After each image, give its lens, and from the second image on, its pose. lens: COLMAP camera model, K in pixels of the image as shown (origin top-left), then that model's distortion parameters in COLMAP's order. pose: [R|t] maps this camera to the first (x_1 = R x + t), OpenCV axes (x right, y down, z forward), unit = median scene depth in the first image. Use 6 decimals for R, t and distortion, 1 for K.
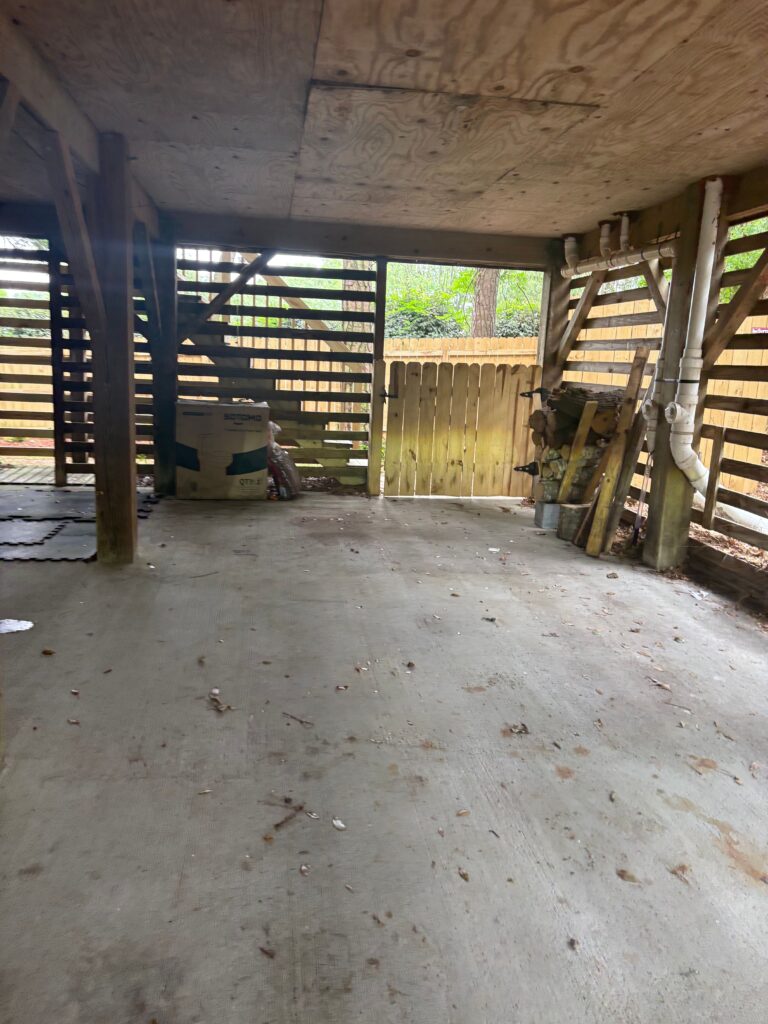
lens RADIAL K [[790.9, 0, 383.5], [0, 790.9, 515.5], [0, 0, 1]] dist [0.046724, -0.049381]
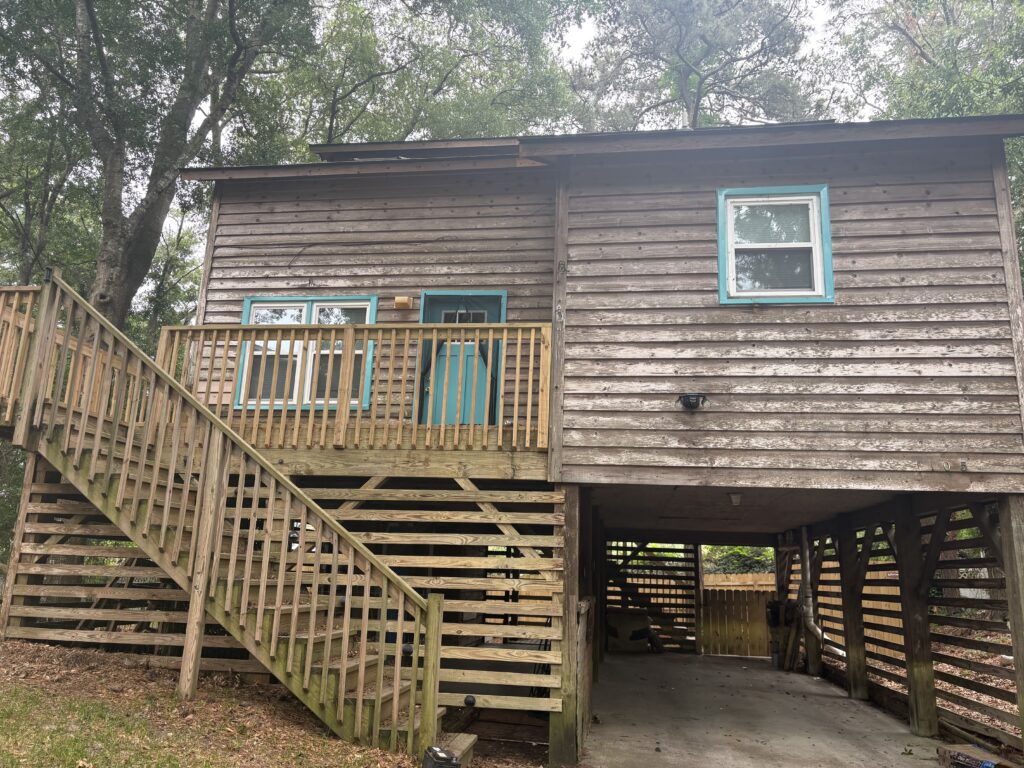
lens RADIAL K [[790.9, 0, 509.9], [0, 790.9, 389.7], [0, 0, 1]] dist [0.046724, -0.049381]
pose [[0.975839, -0.062459, -0.209372, -0.016751], [-0.031777, 0.907507, -0.418833, 0.242926], [0.216167, 0.415367, 0.883596, -1.287165]]
